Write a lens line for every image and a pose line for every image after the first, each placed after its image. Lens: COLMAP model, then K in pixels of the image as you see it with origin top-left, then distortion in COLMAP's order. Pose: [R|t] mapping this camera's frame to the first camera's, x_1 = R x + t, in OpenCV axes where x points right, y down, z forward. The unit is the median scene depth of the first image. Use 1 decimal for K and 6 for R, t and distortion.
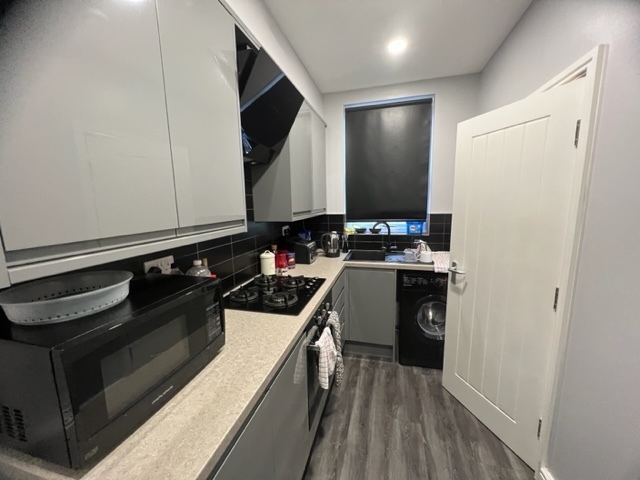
lens RADIAL K [[256.1, 0, 320.0], [0, 256.1, 239.0], [0, 0, 1]] dist [0.002085, 0.000028]
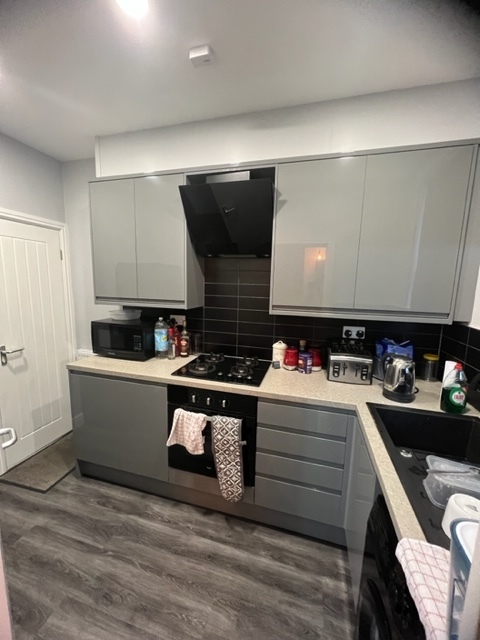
lens RADIAL K [[256.1, 0, 240.4], [0, 256.1, 319.6], [0, 0, 1]] dist [0.002085, 0.000028]
pose [[-0.012931, 0.165677, -0.986095, 0.878795], [-0.172017, 0.971107, 0.165414, -0.199277], [0.985009, 0.171765, 0.015942, 0.954534]]
